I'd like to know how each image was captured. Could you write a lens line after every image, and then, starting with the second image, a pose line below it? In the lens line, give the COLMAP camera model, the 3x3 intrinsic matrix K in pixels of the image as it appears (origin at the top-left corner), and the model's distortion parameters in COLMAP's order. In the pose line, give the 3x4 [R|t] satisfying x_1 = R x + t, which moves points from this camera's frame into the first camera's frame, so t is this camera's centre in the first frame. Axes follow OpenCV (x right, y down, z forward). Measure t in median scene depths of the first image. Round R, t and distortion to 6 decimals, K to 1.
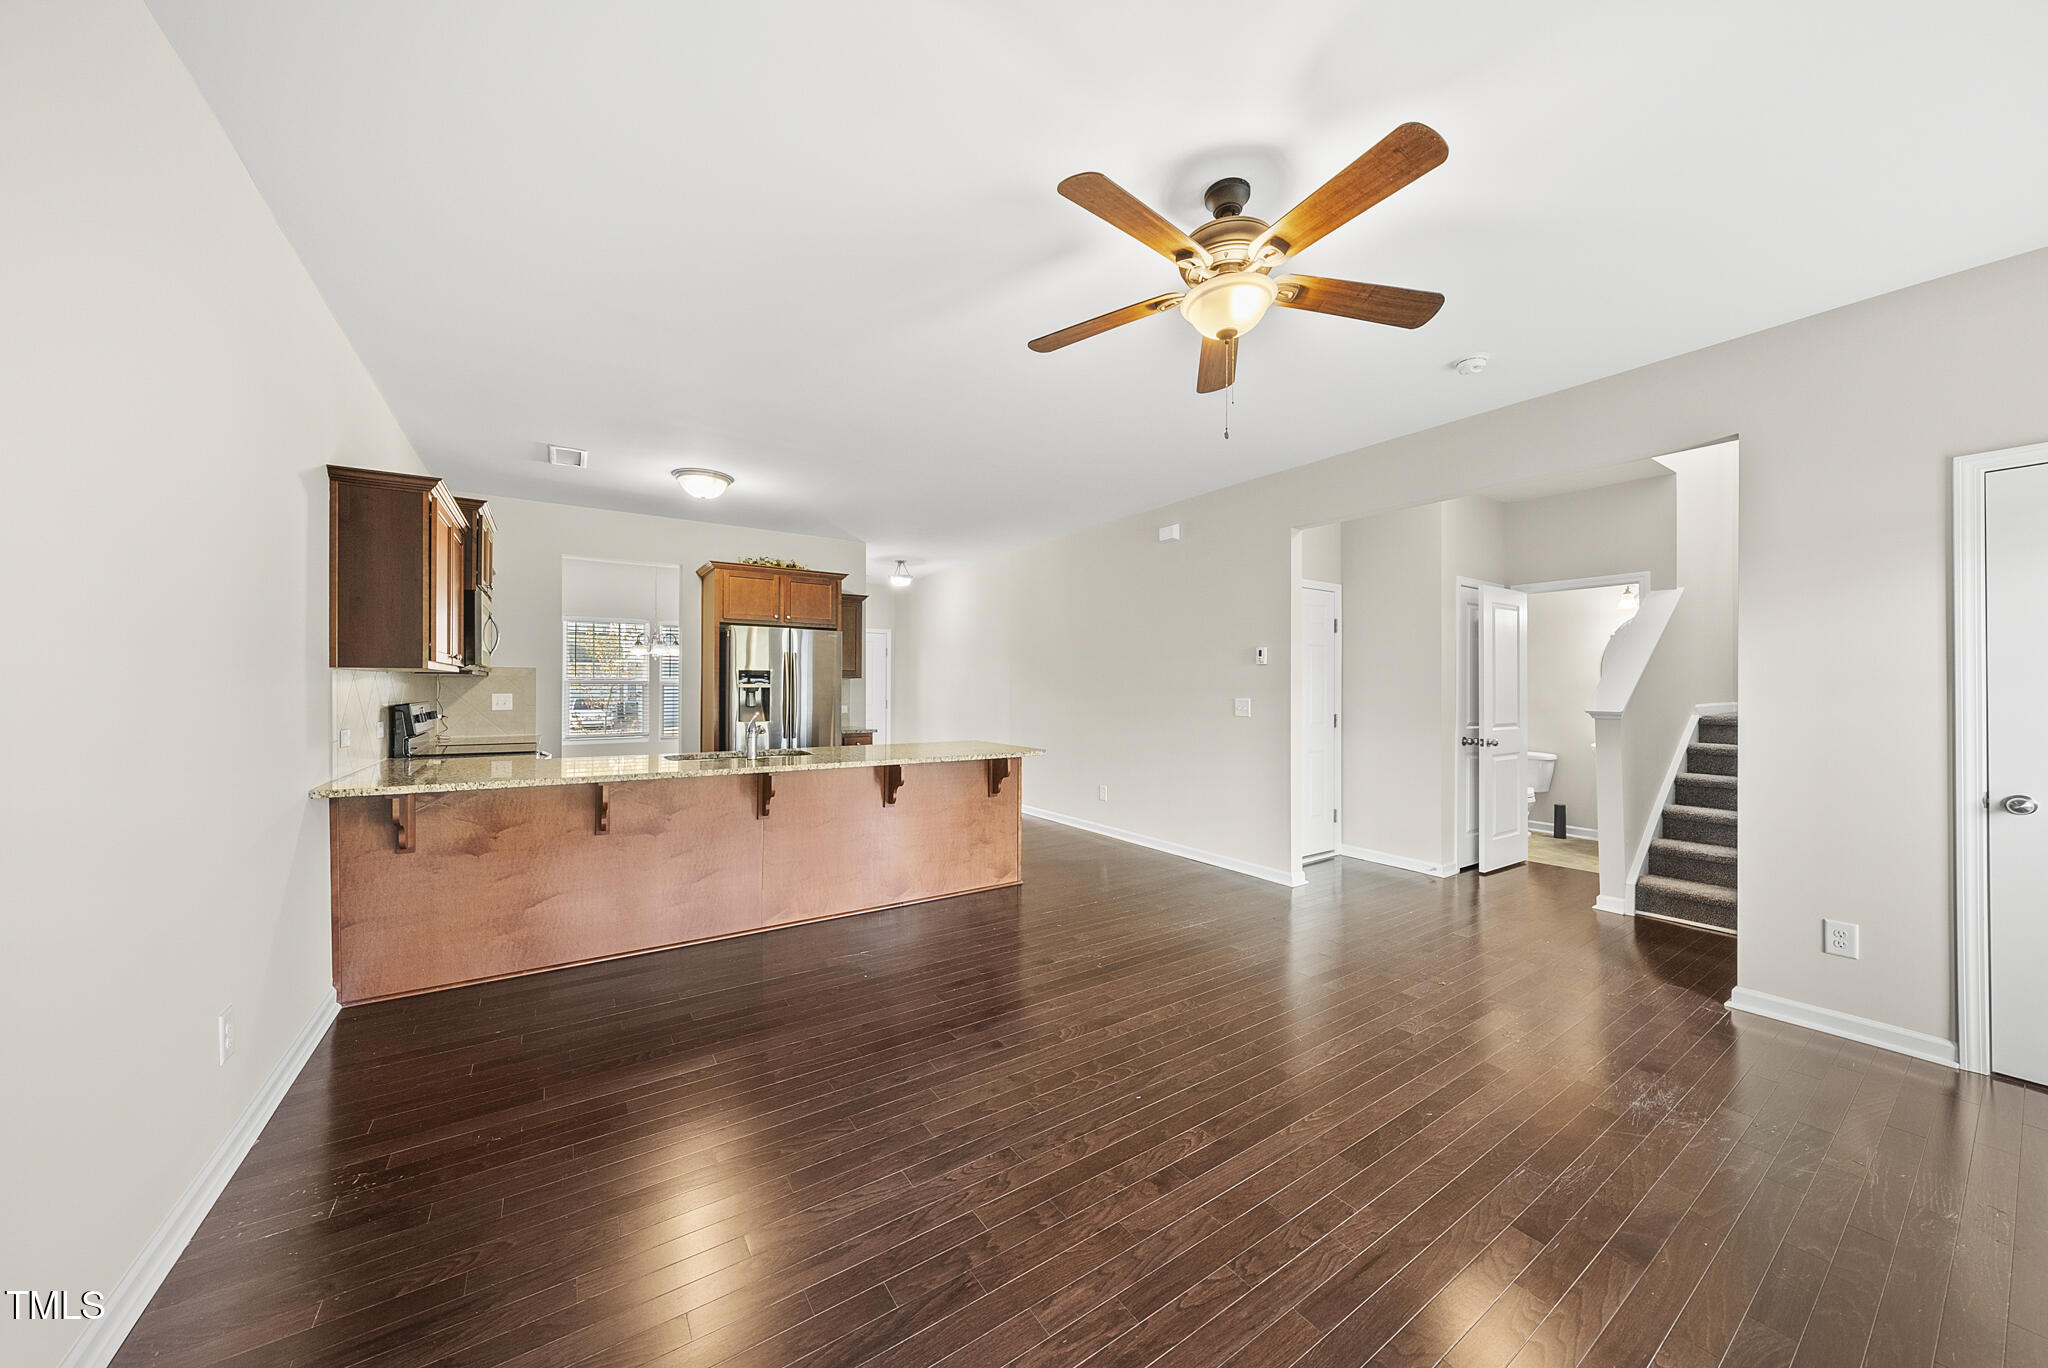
lens RADIAL K [[691.7, 0, 1024.0], [0, 691.7, 684.0], [0, 0, 1]] dist [-0.000866, -0.000065]
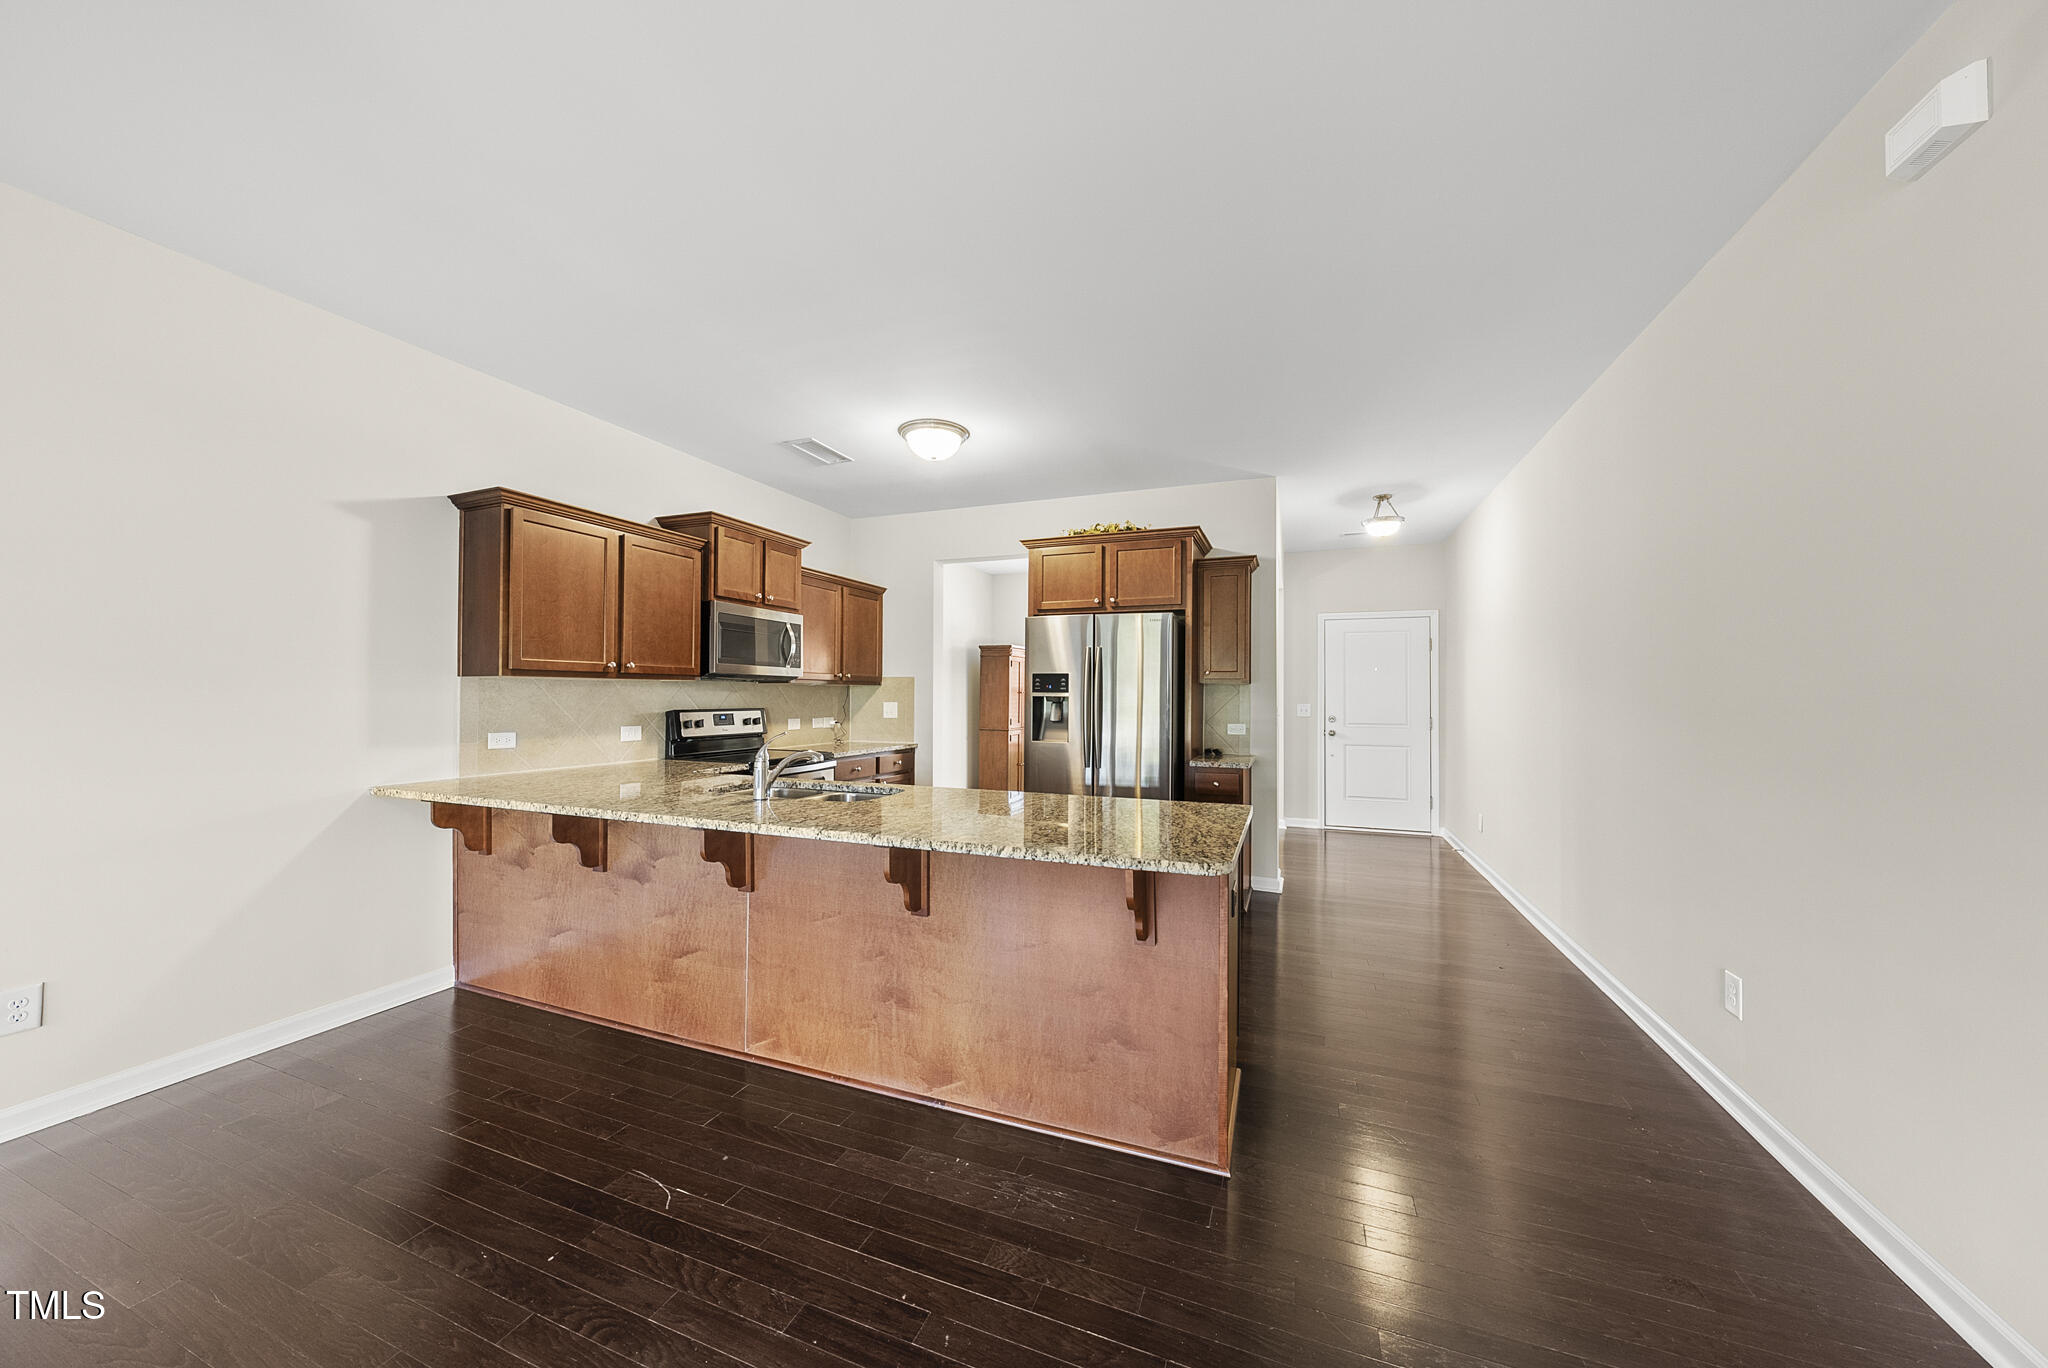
lens RADIAL K [[696.7, 0, 1031.6], [0, 696.7, 685.9], [0, 0, 1]] dist [-0.002833, -0.000196]
pose [[0.576245, -0.012250, -0.817185, 0.276851], [0.000799, 0.999896, -0.014425, 0.005525], [0.817277, 0.007660, 0.576194, 0.687933]]
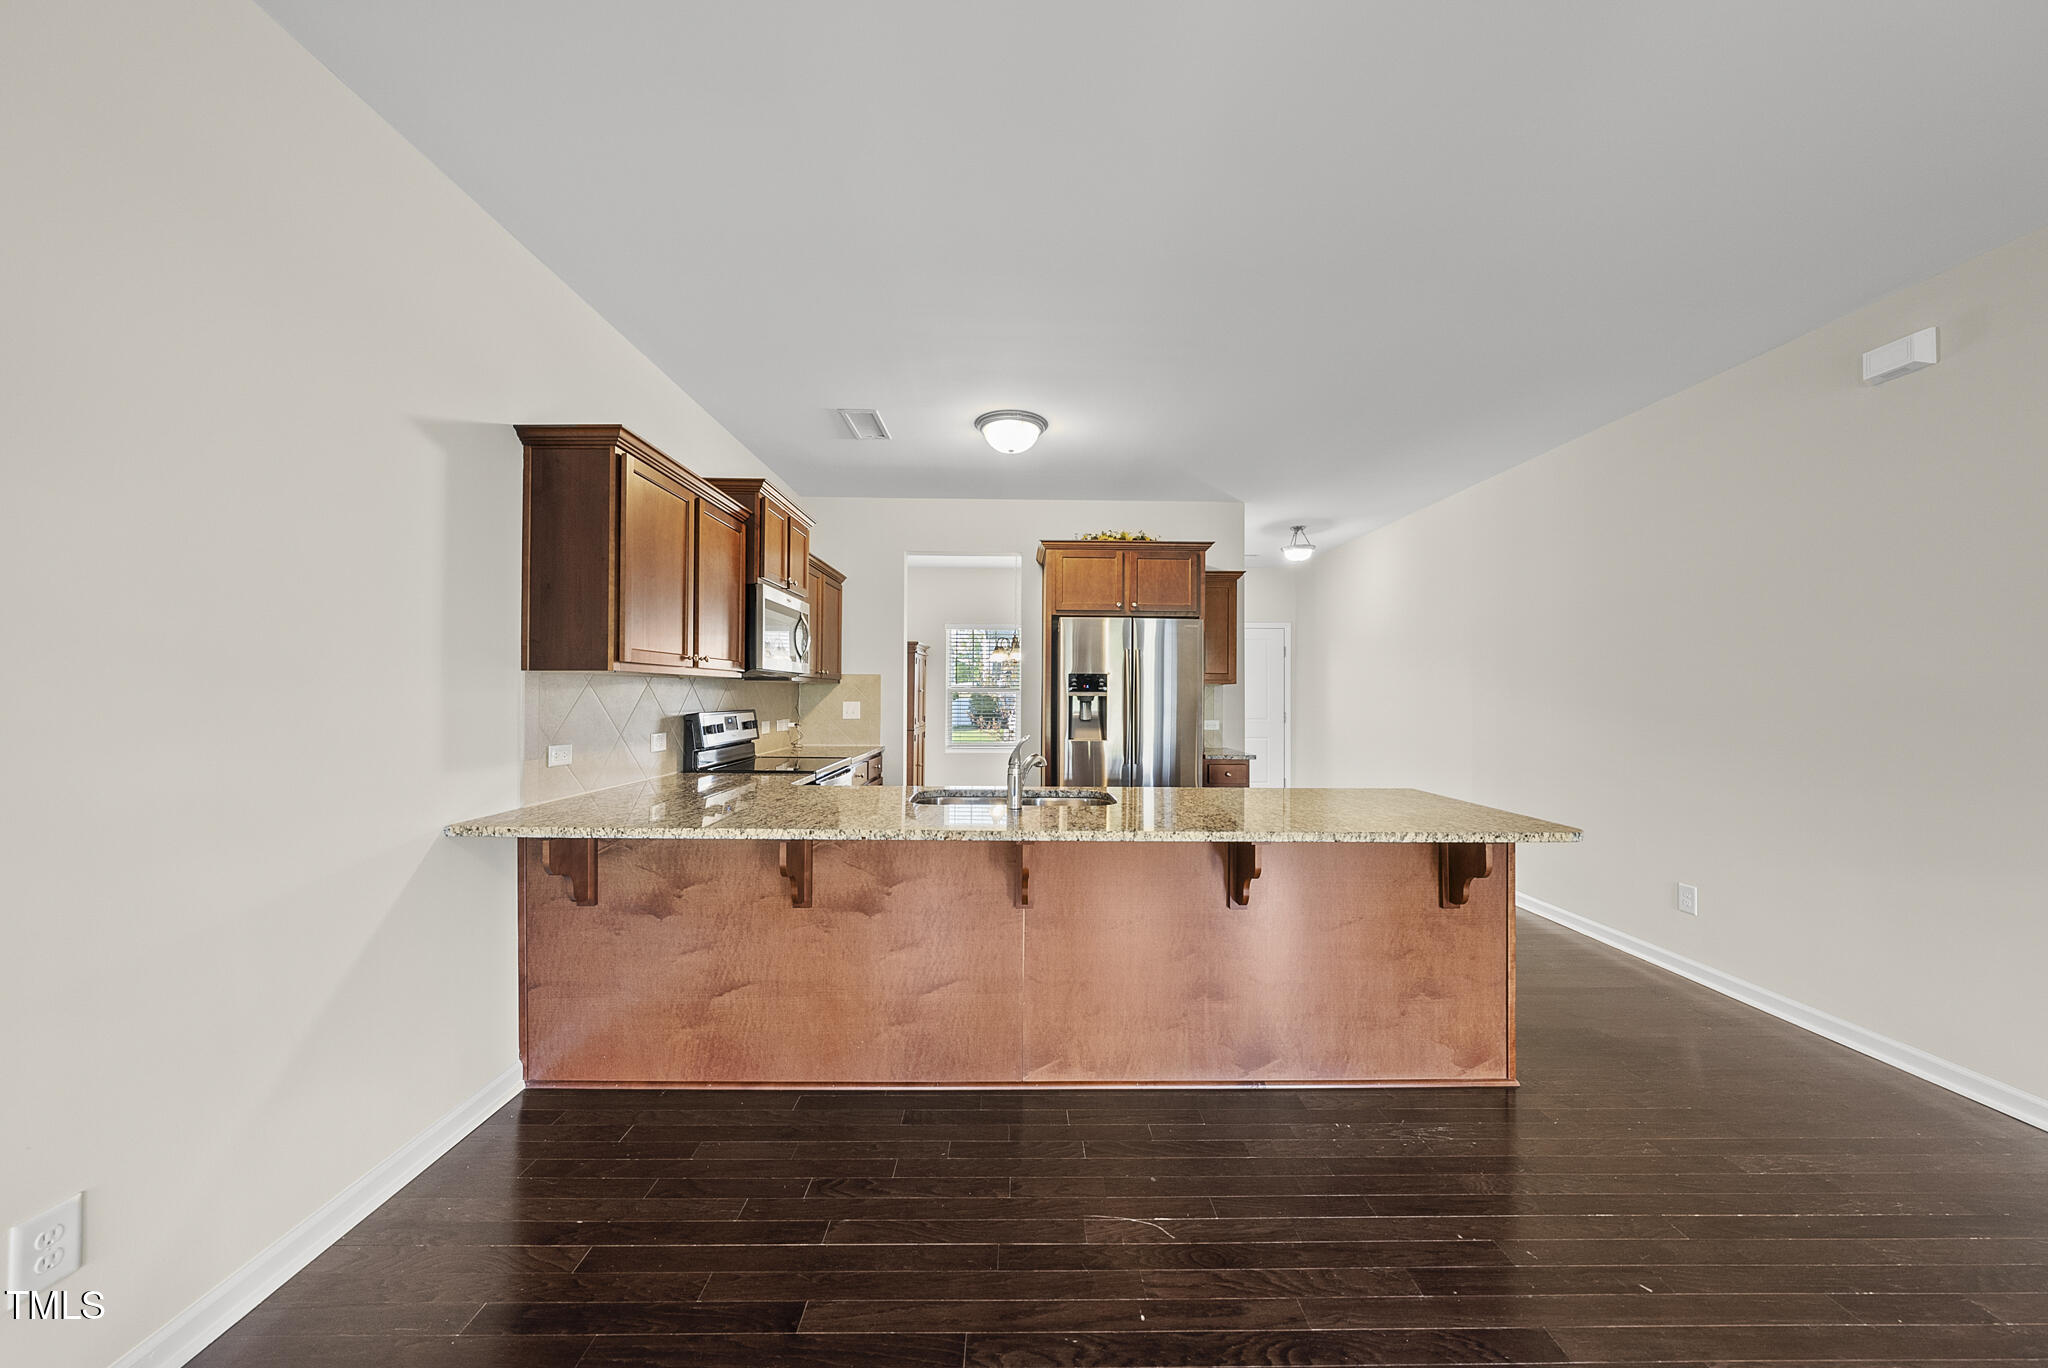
lens RADIAL K [[696.7, 0, 1031.6], [0, 696.7, 685.9], [0, 0, 1]] dist [-0.002833, -0.000196]
pose [[0.840714, -0.004916, -0.541458, -0.025366], [-0.000572, 0.999950, -0.009966, 0.001774], [0.541480, 0.008689, 0.840669, 0.390785]]
